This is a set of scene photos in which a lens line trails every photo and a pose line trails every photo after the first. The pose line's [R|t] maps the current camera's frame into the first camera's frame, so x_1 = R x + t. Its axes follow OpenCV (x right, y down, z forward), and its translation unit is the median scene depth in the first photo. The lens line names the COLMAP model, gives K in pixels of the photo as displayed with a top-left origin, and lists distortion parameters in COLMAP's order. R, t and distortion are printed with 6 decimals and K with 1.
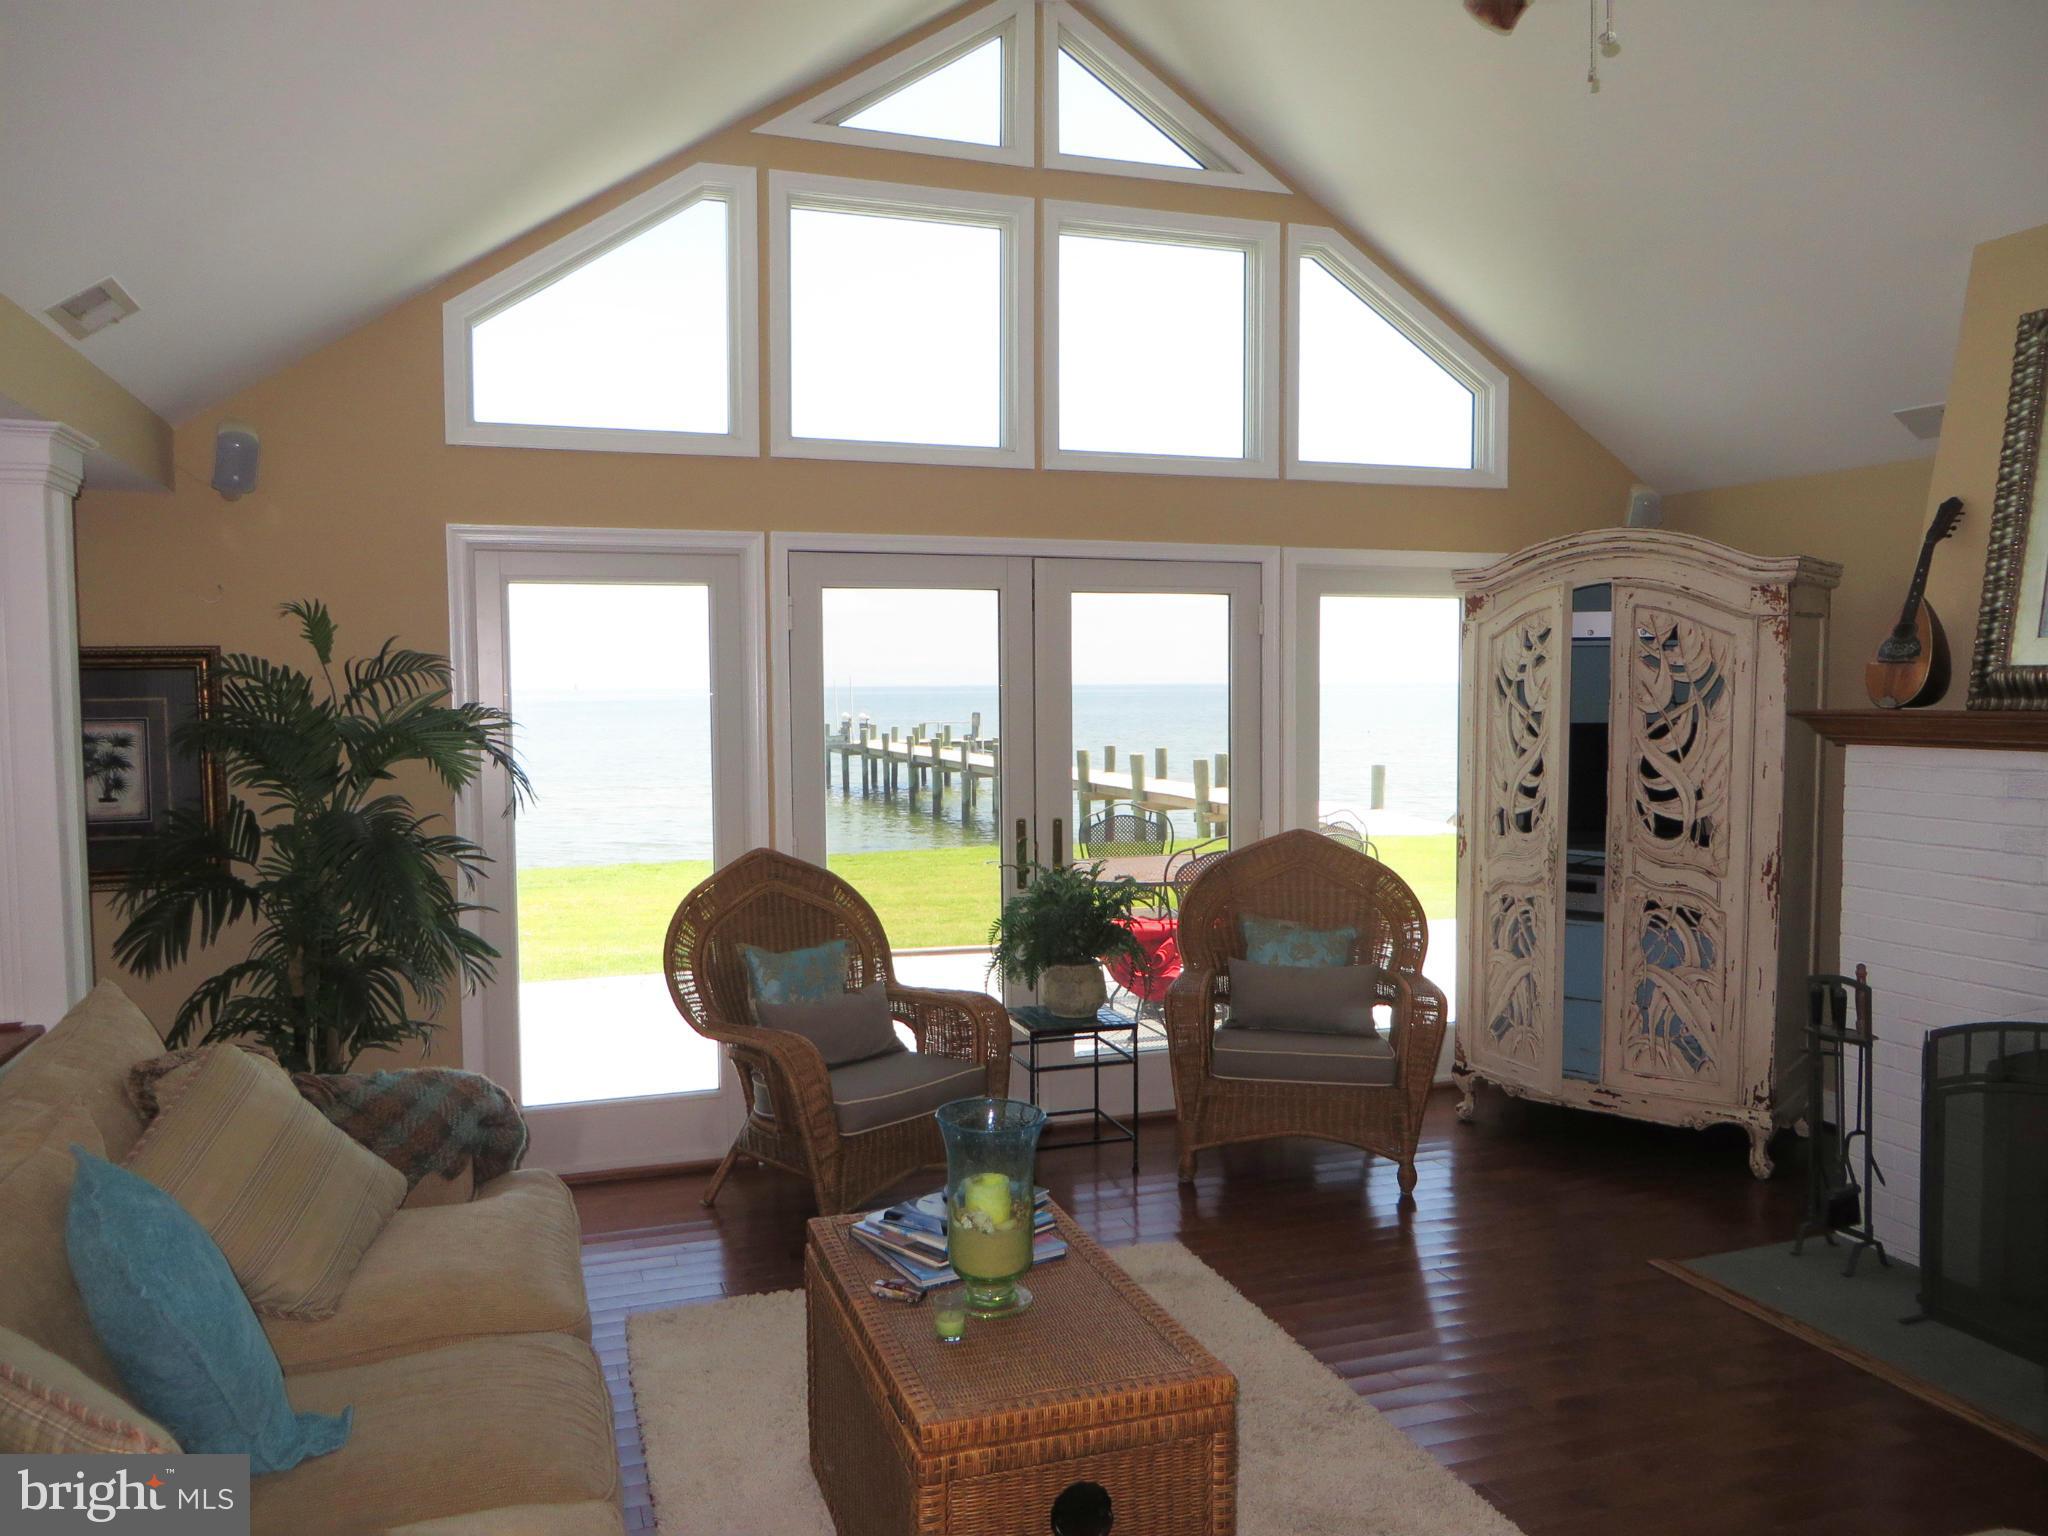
lens RADIAL K [[1541.5, 0, 1034.4], [0, 1541.5, 768.8], [0, 0, 1]] dist [-0.014877, -0.001639]
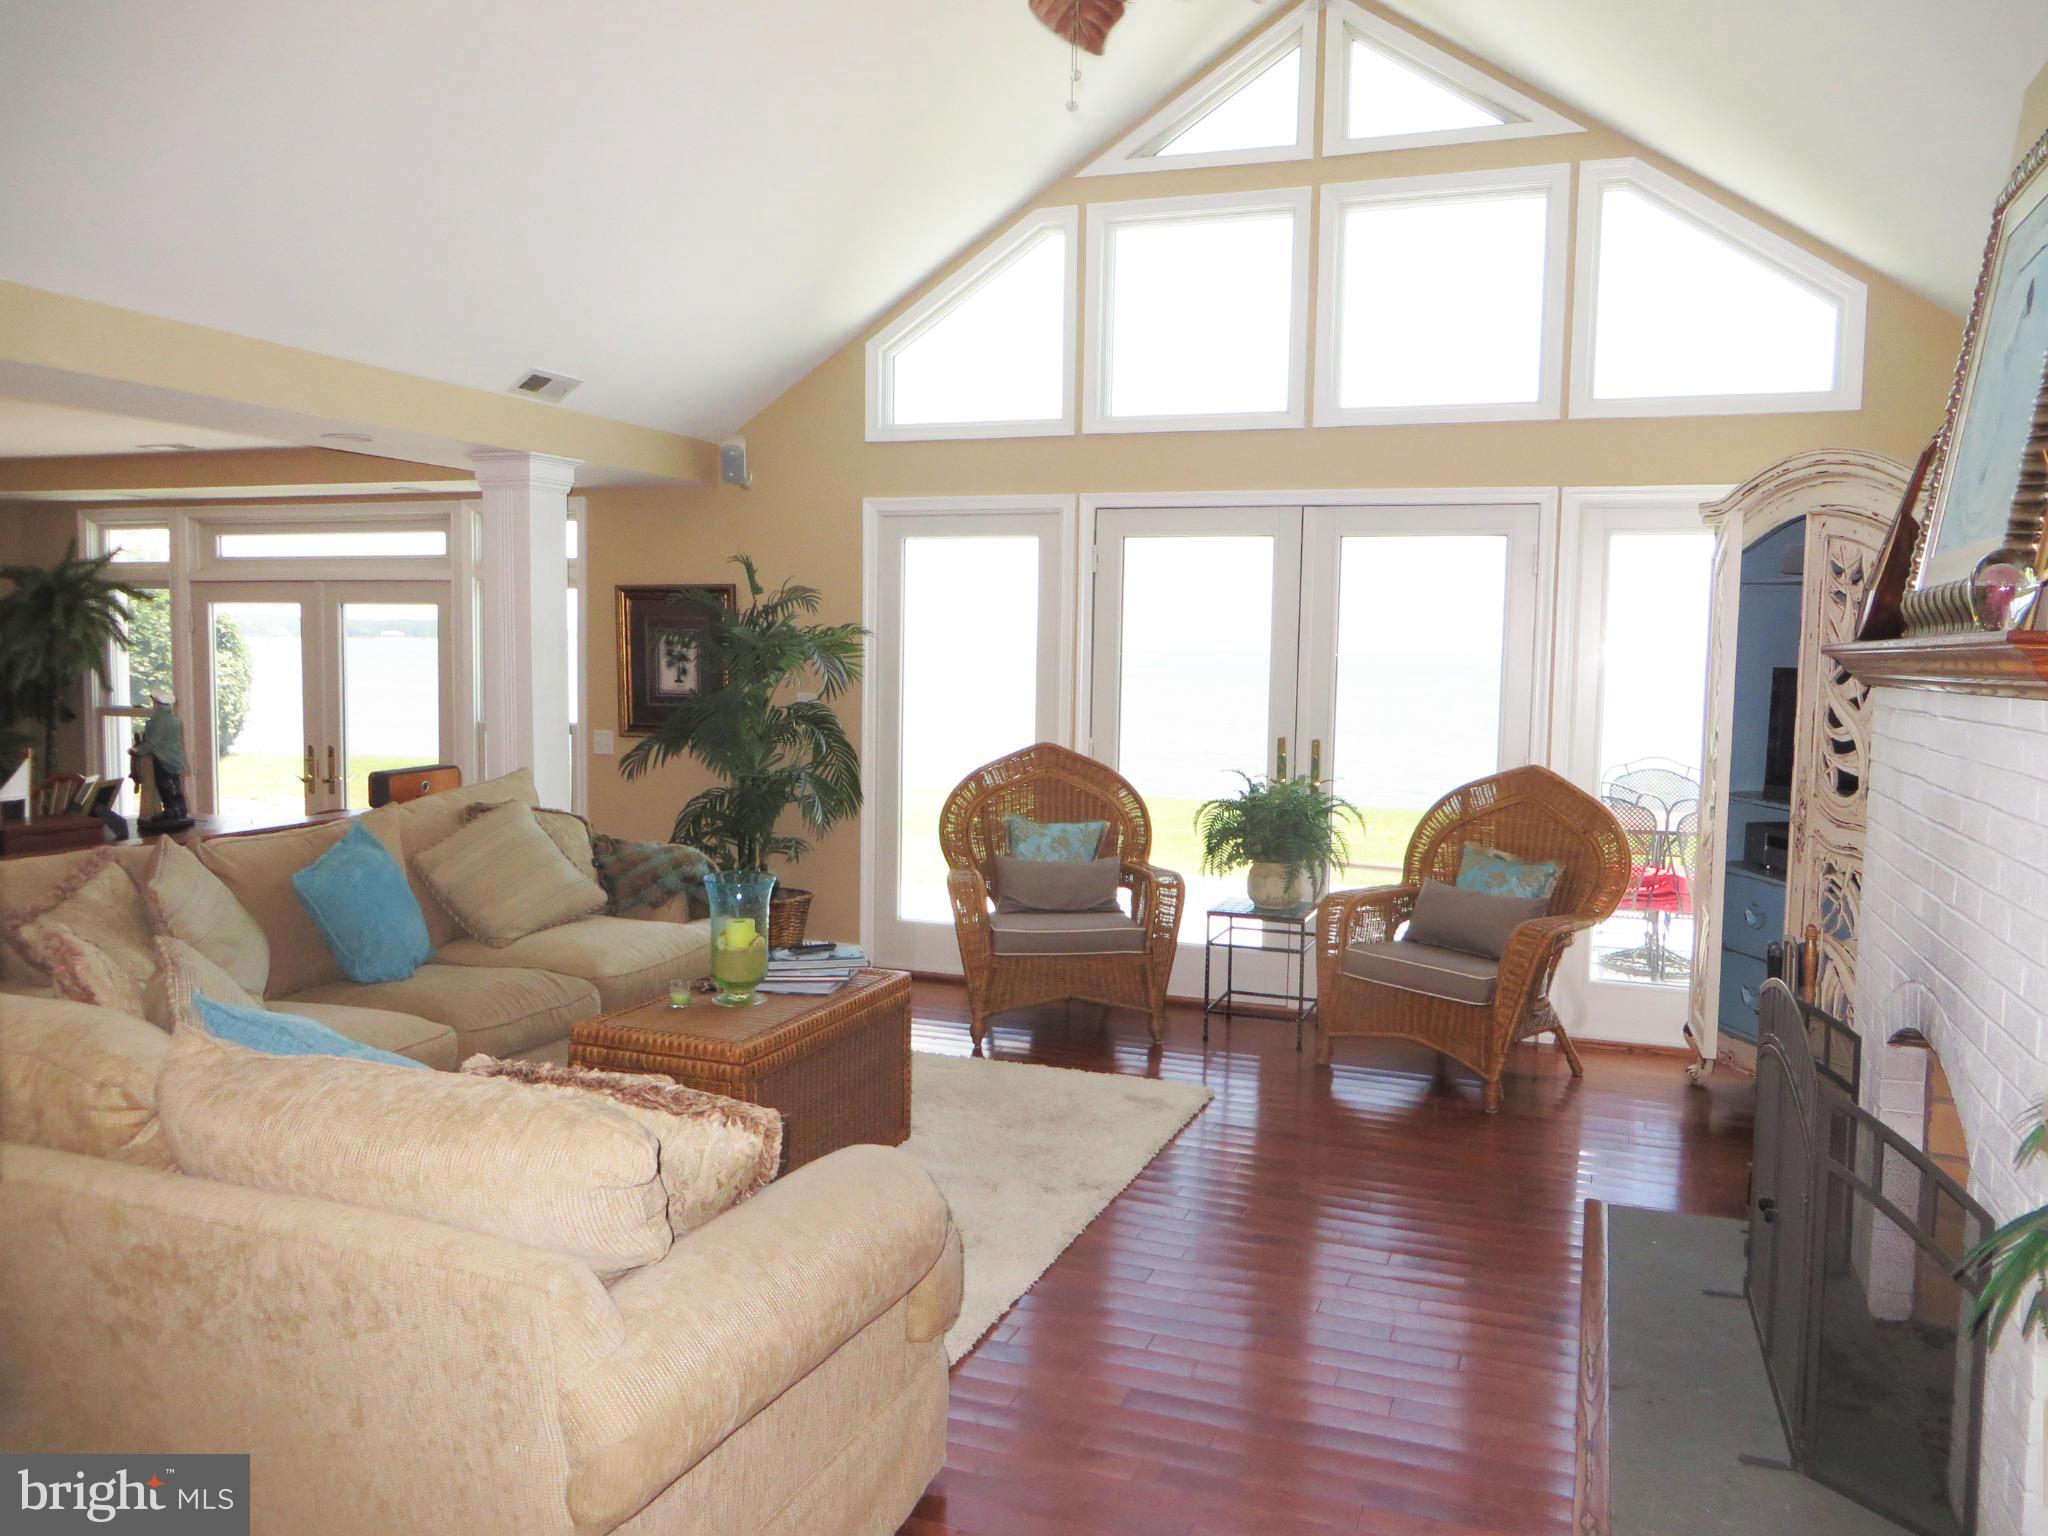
lens RADIAL K [[1541.5, 0, 1026.1], [0, 1541.5, 767.4], [0, 0, 1]] dist [-0.014877, -0.001639]
pose [[0.763218, 0.071431, -0.642181, 0.617732], [-0.056763, 0.997440, 0.043486, 0.017009], [0.643643, 0.003263, 0.765319, 0.006871]]
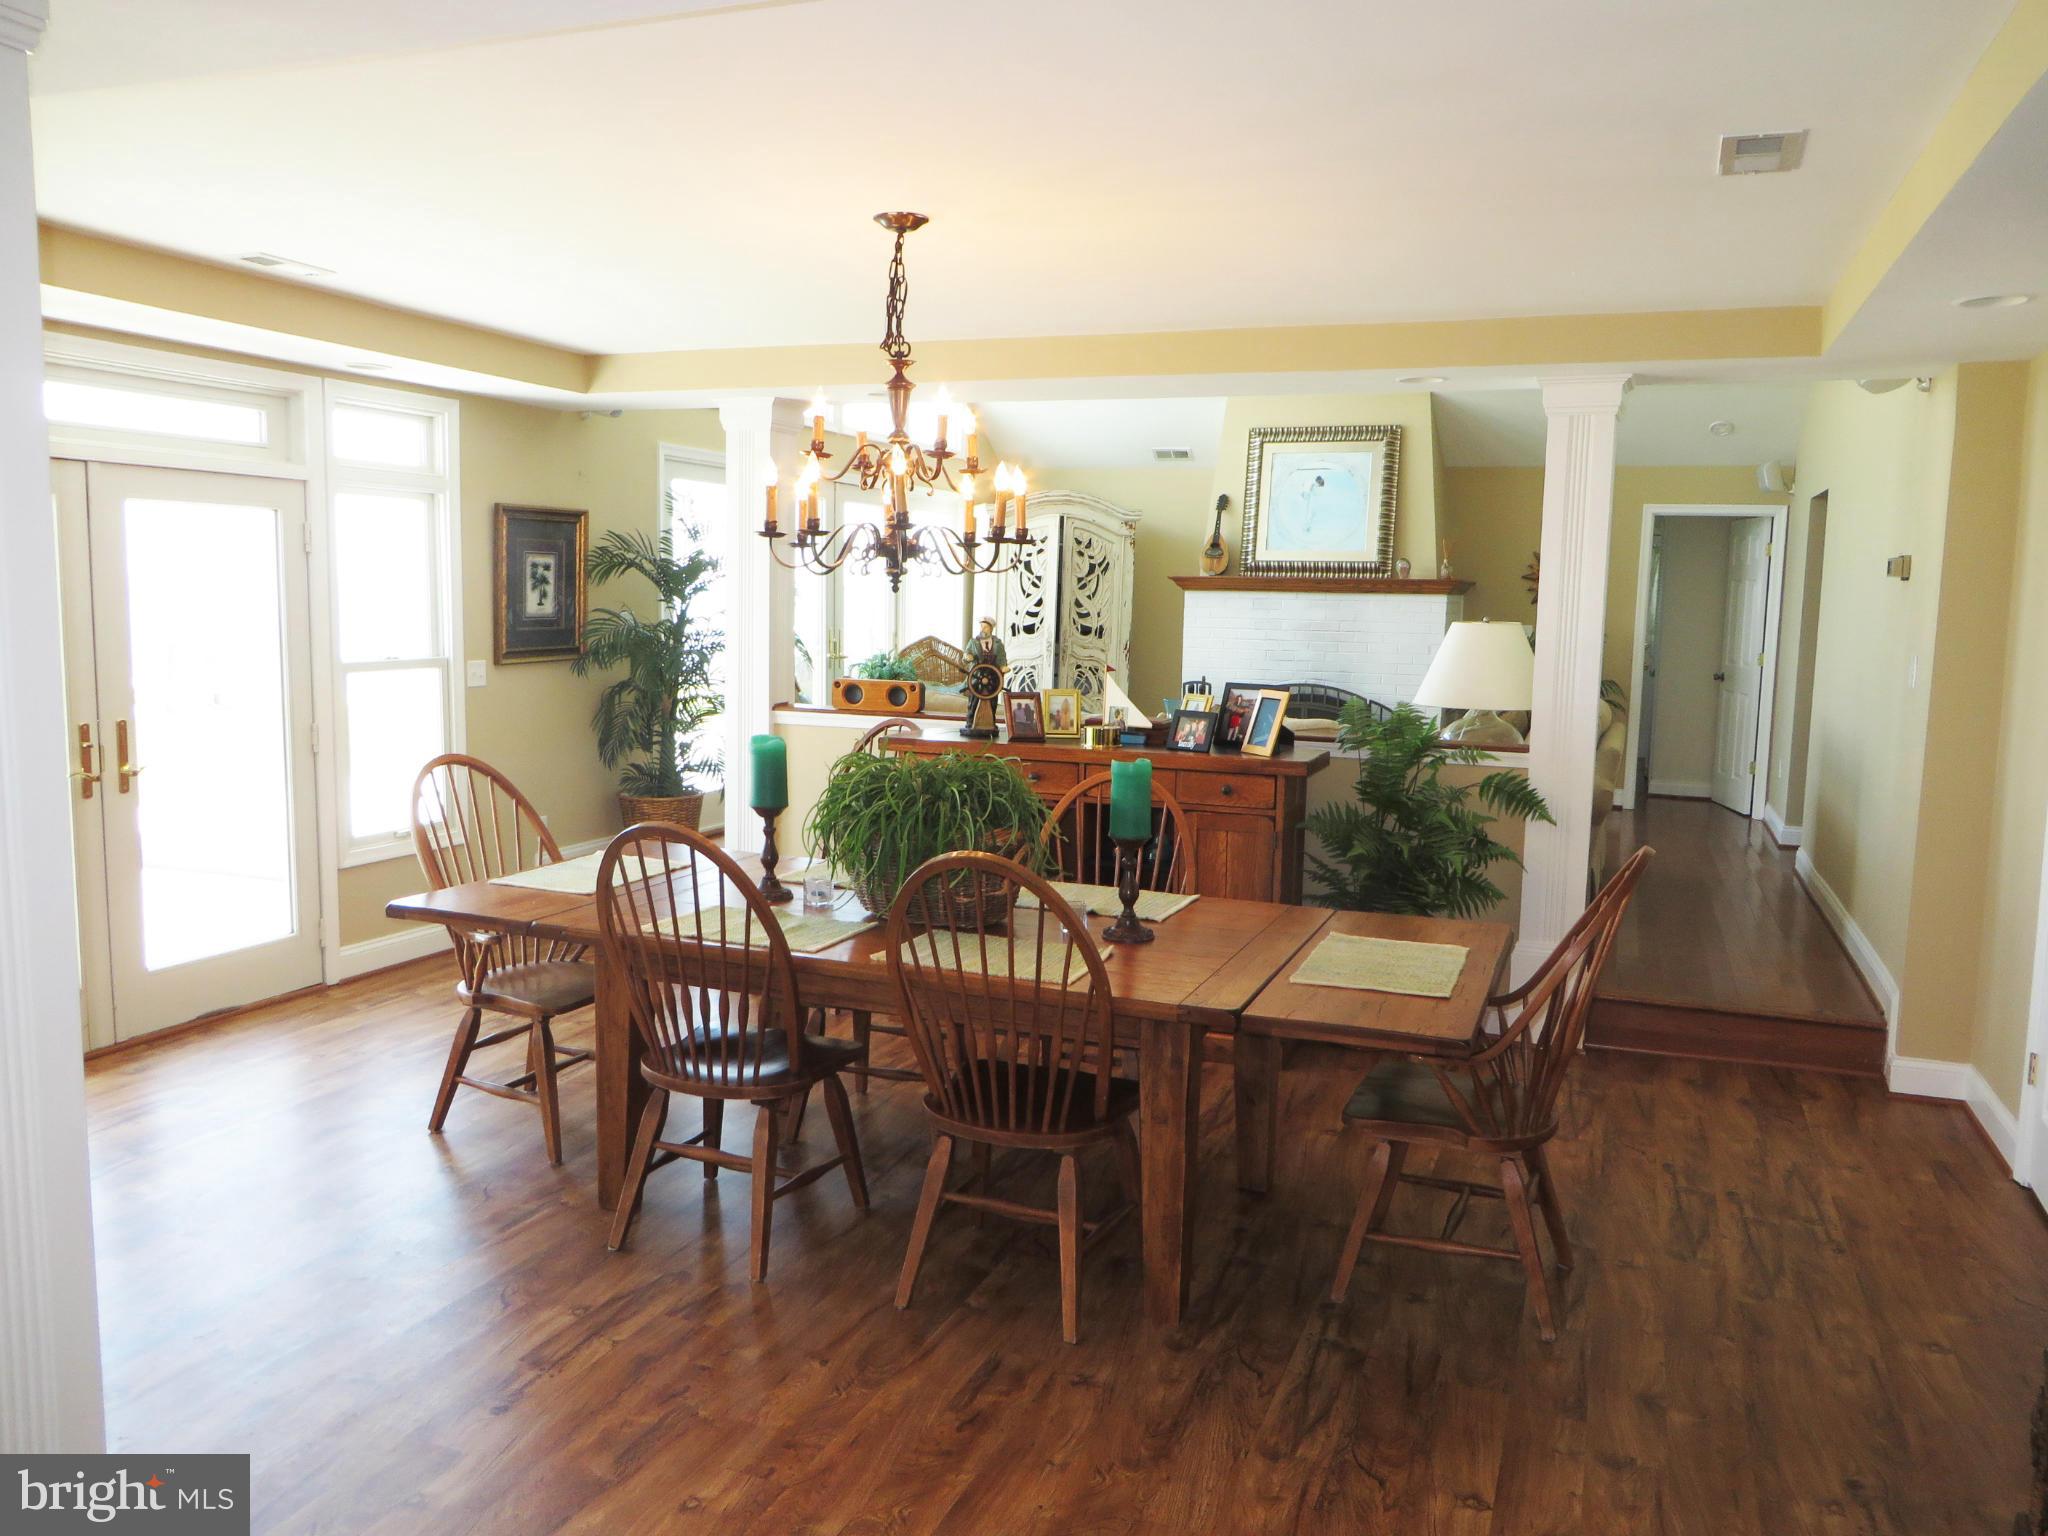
lens RADIAL K [[1541.5, 0, 1043.7], [0, 1541.5, 770.3], [0, 0, 1]] dist [-0.014877, -0.001639]
pose [[0.643240, -0.068576, 0.762587, -1.307244], [0.017556, 0.997040, 0.074851, 0.071184], [-0.765463, -0.034759, 0.642540, -0.369133]]
